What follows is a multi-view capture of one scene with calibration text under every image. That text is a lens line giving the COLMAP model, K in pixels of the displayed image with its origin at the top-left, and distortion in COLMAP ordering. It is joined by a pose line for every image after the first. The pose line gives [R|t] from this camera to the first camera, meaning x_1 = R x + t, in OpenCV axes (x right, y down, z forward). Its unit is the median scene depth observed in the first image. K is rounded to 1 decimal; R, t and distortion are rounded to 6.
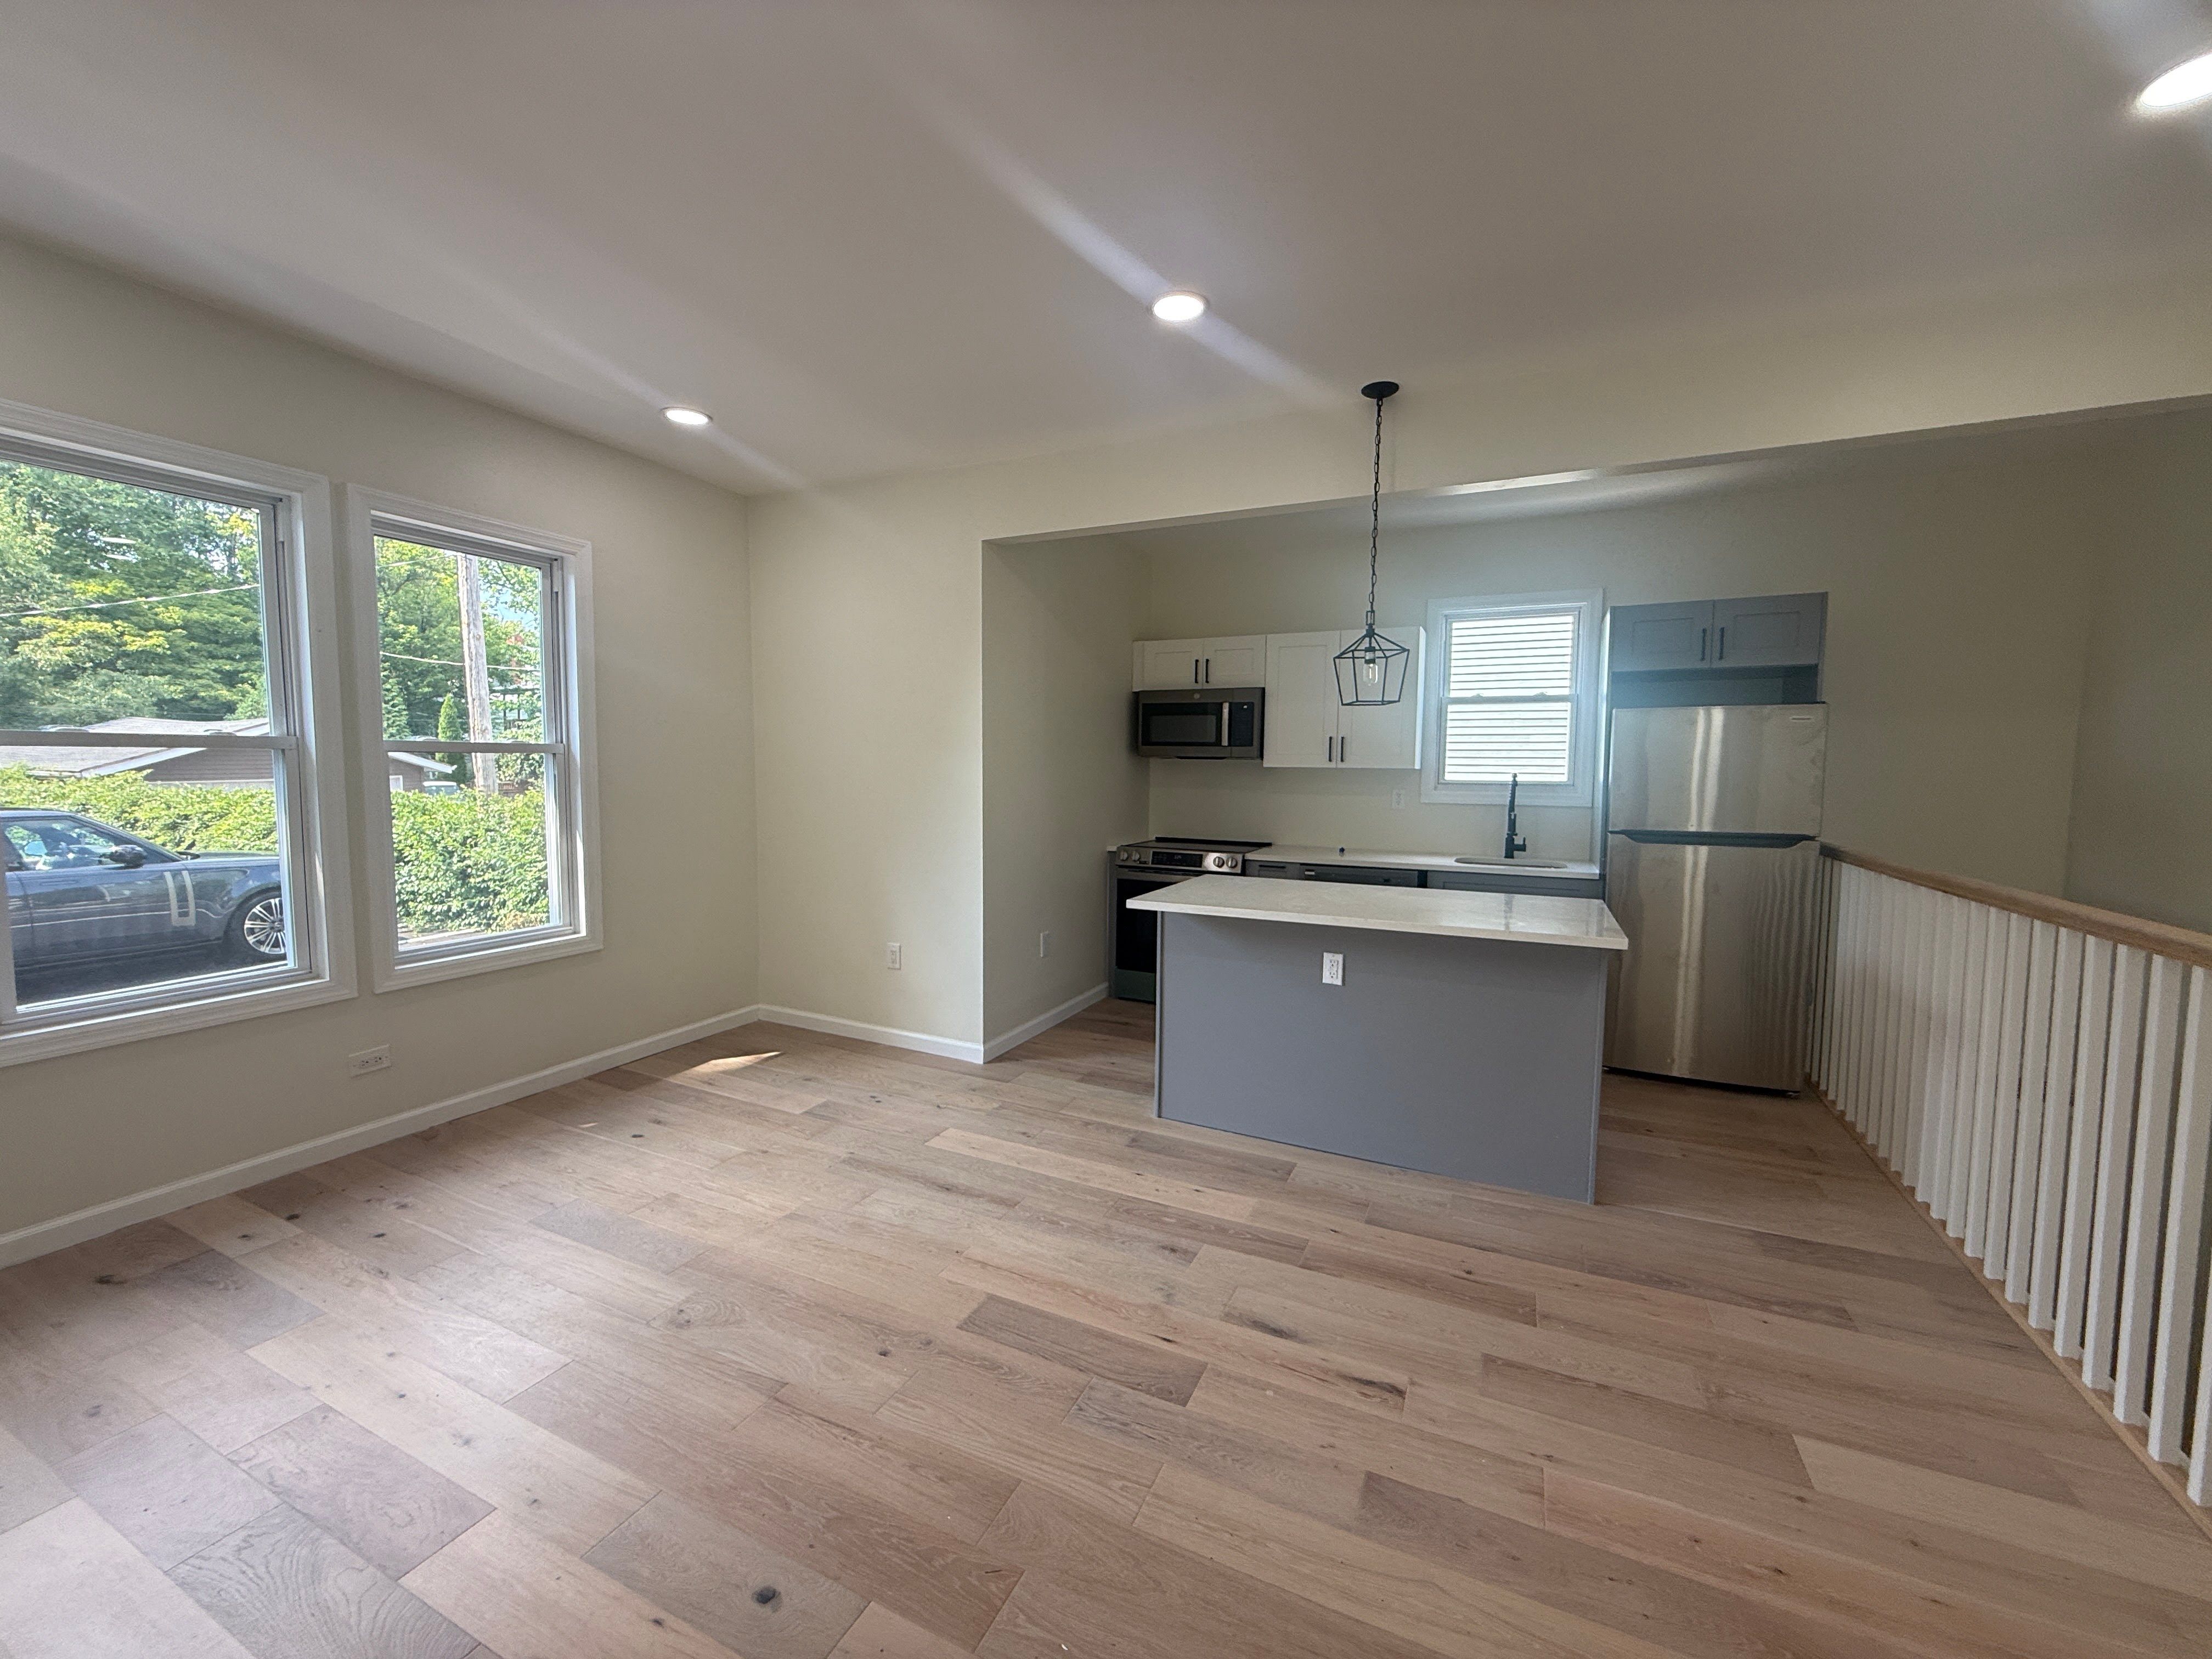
lens RADIAL K [[884.6, 0, 1097.9], [0, 884.6, 835.9], [0, 0, 1]] dist [0.000232, 0.000354]
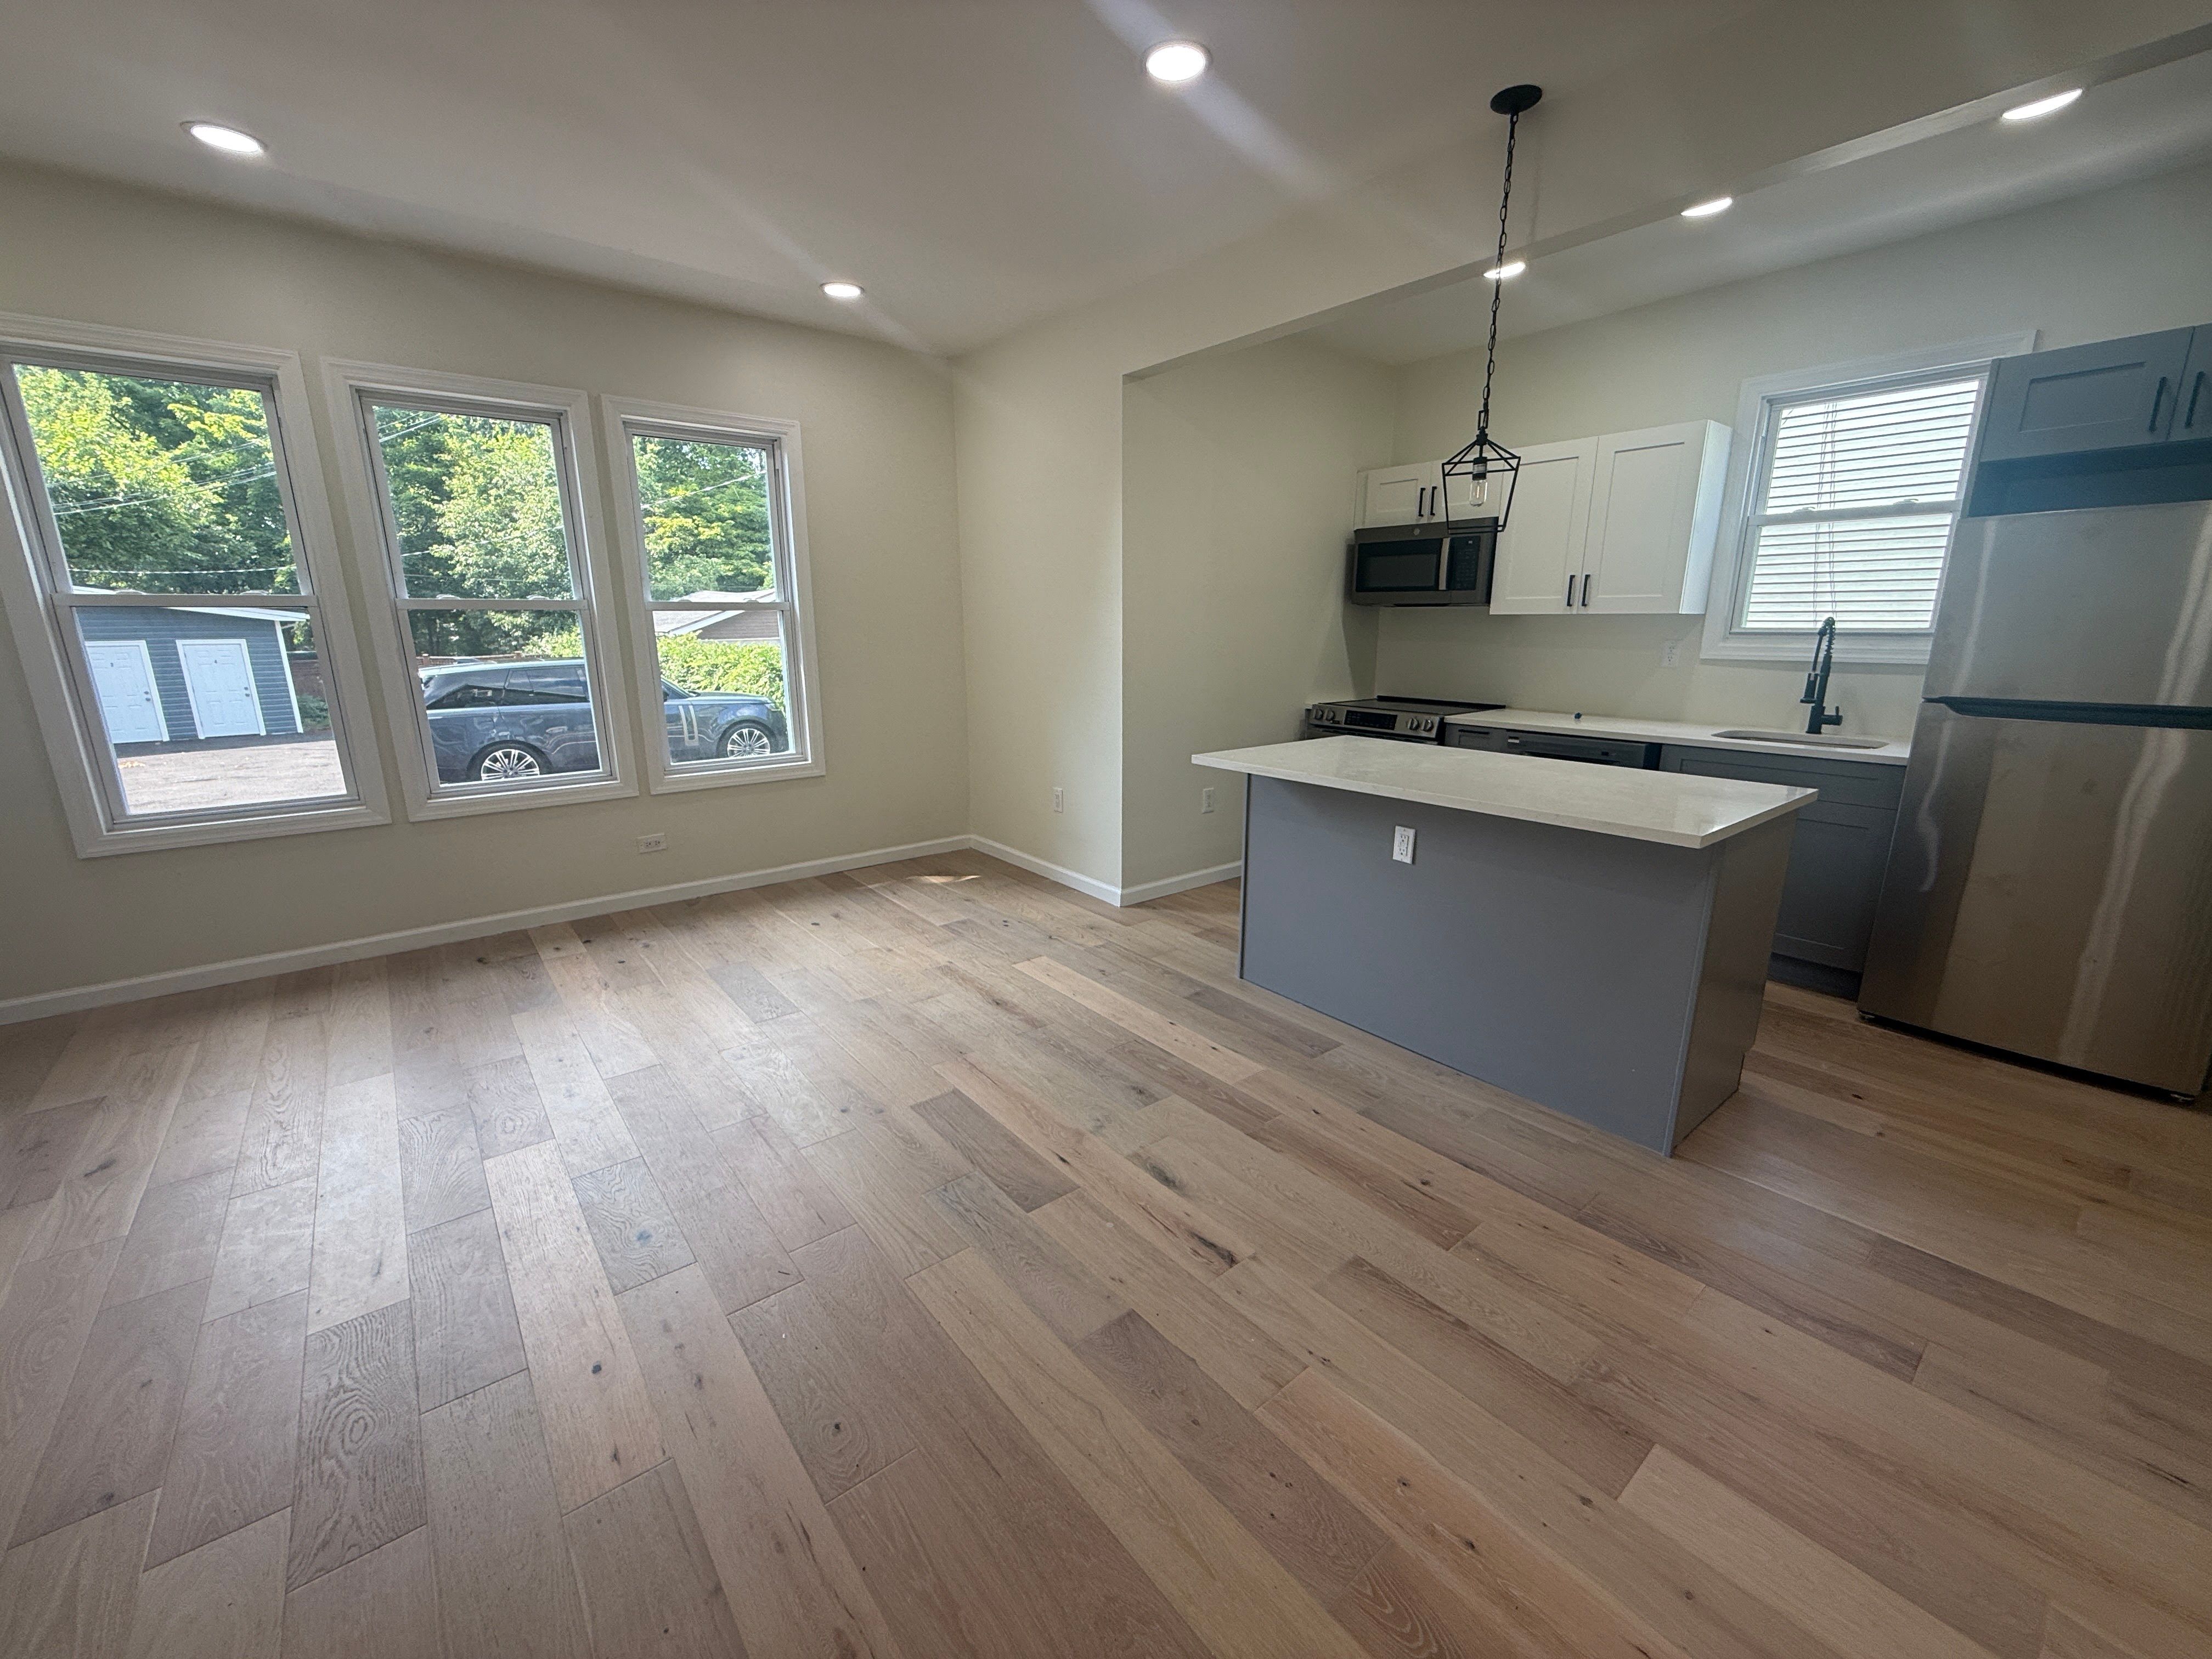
lens RADIAL K [[884.6, 0, 1097.9], [0, 884.6, 835.9], [0, 0, 1]] dist [0.000232, 0.000354]
pose [[0.901822, 0.091113, -0.422392, 0.343392], [-0.023603, 0.986444, 0.162390, 0.004666], [0.431462, -0.136477, 0.891748, 0.074453]]
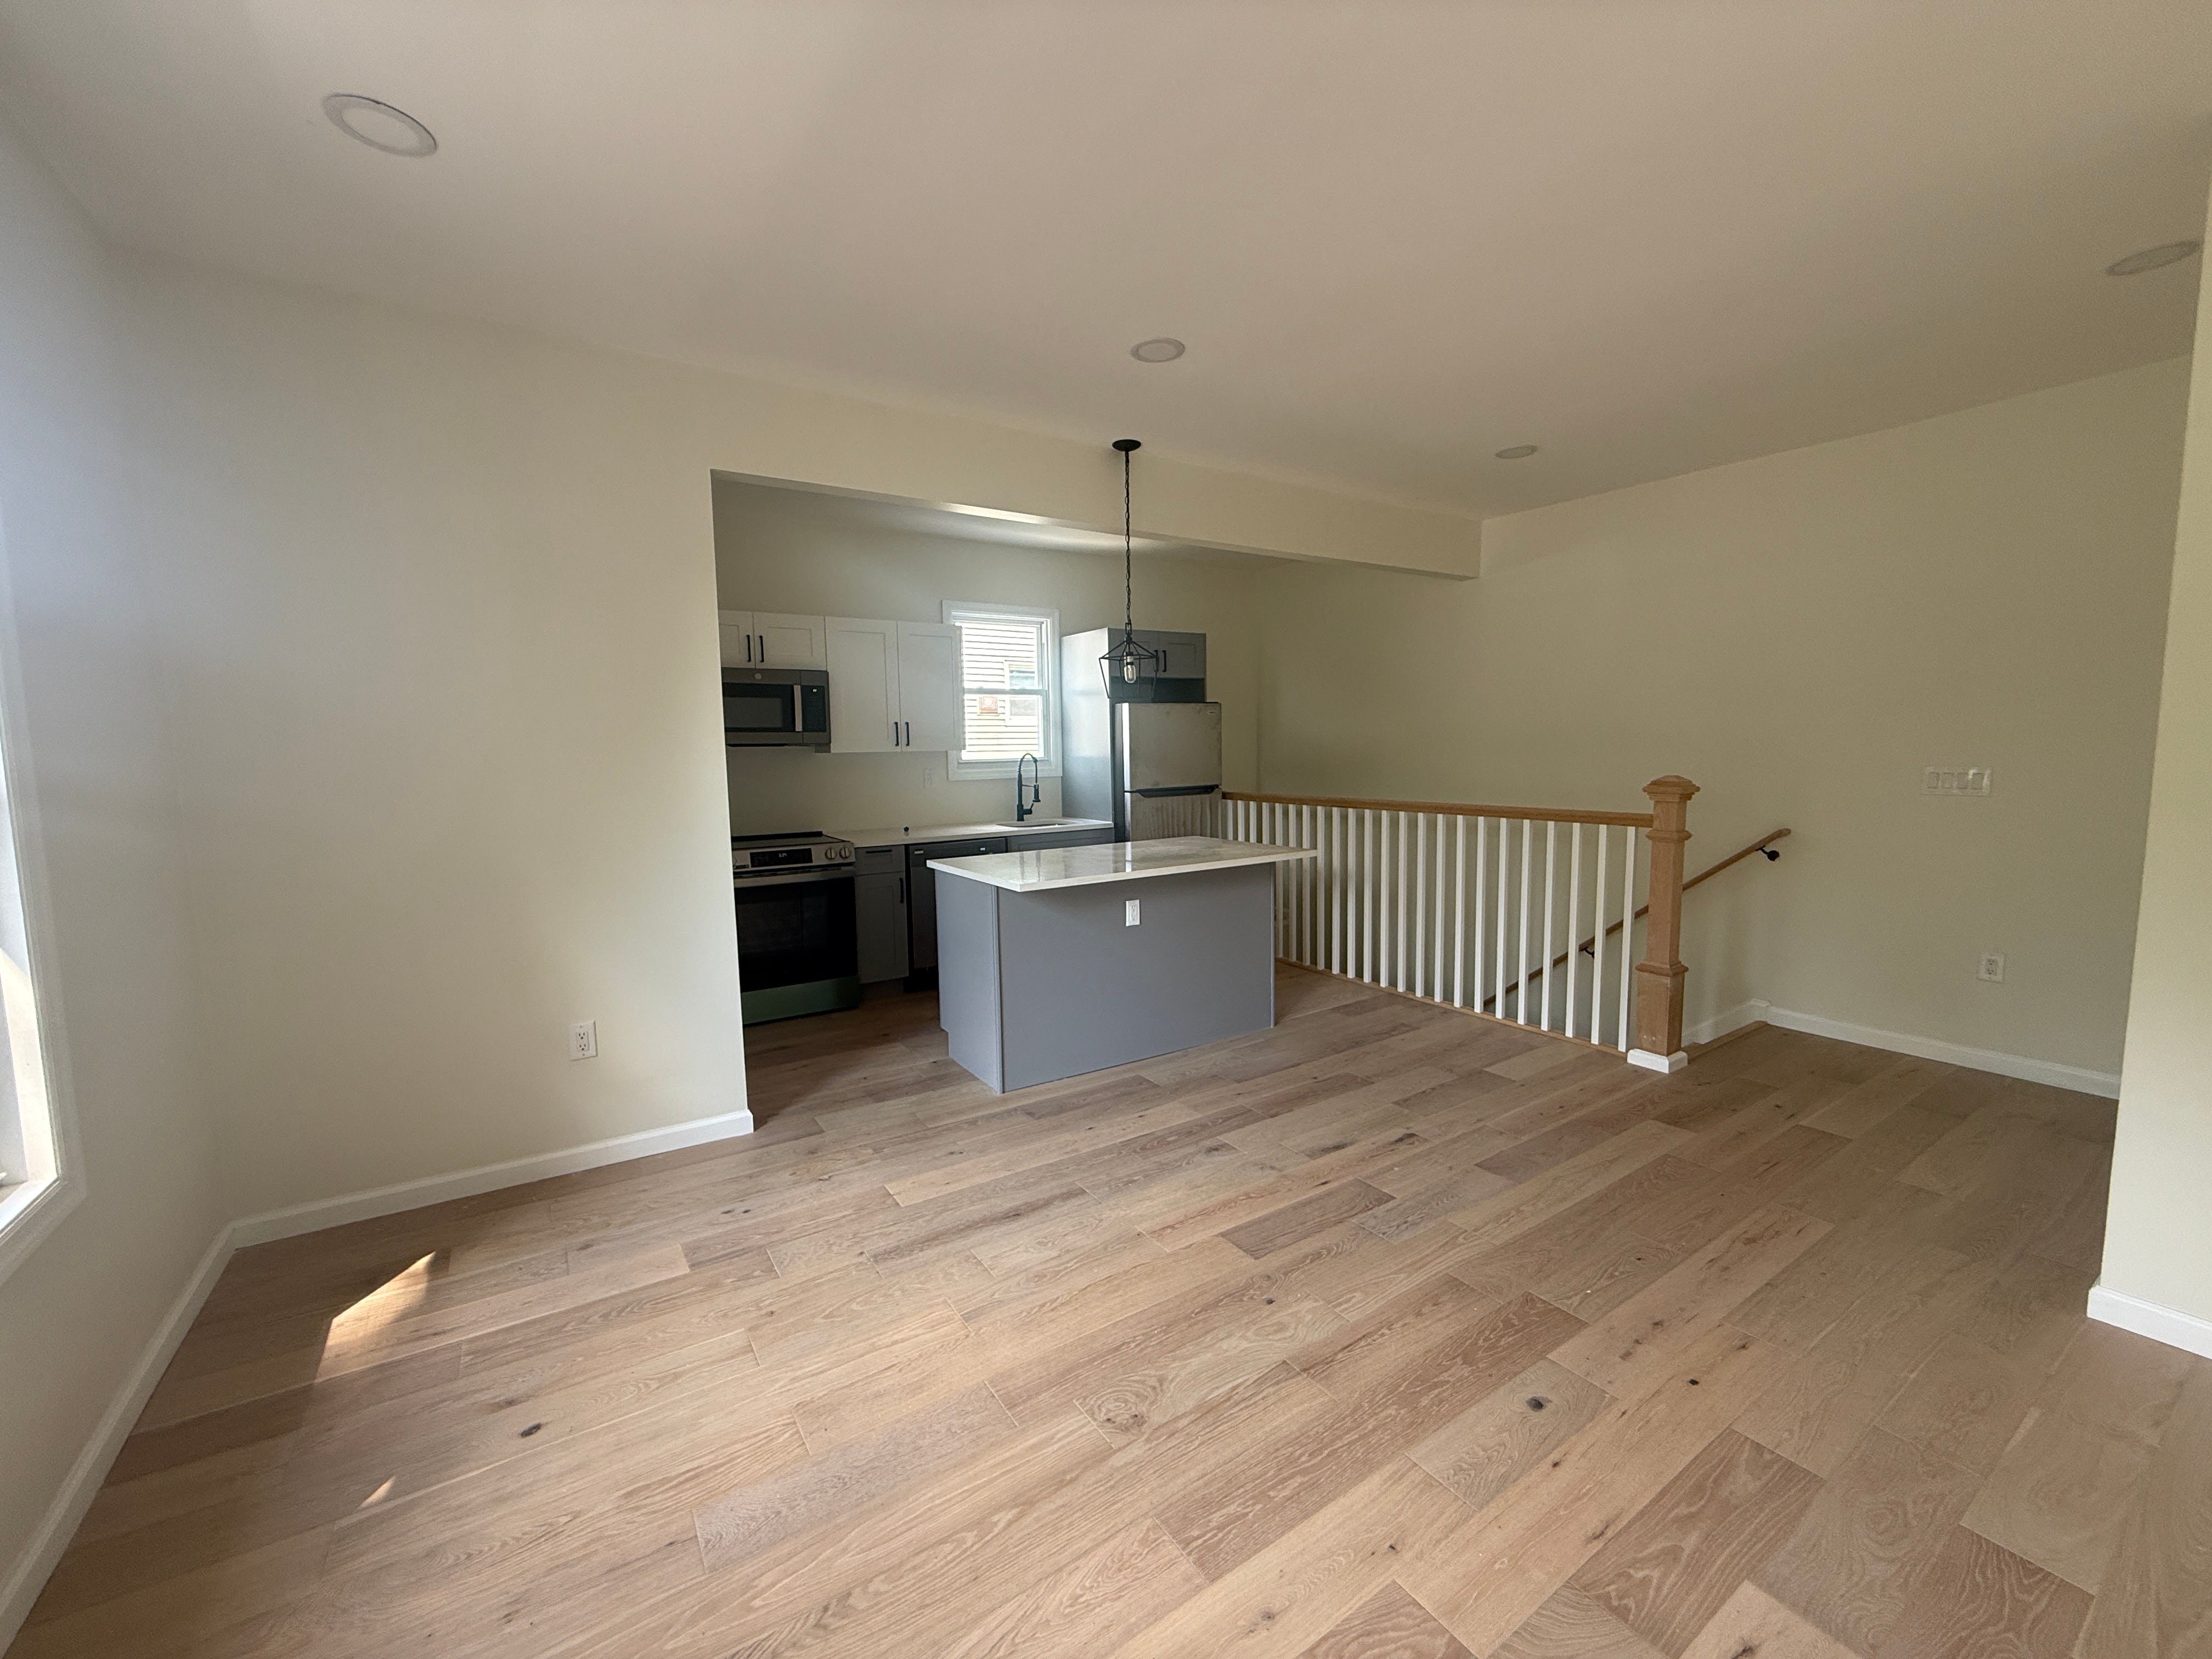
lens RADIAL K [[884.6, 0, 1097.9], [0, 884.6, 835.9], [0, 0, 1]] dist [0.000232, 0.000354]
pose [[0.519751, -0.107188, 0.847567, -0.749402], [0.089386, 0.993476, 0.070827, -0.045337], [-0.849629, 0.038948, 0.525941, 0.368030]]
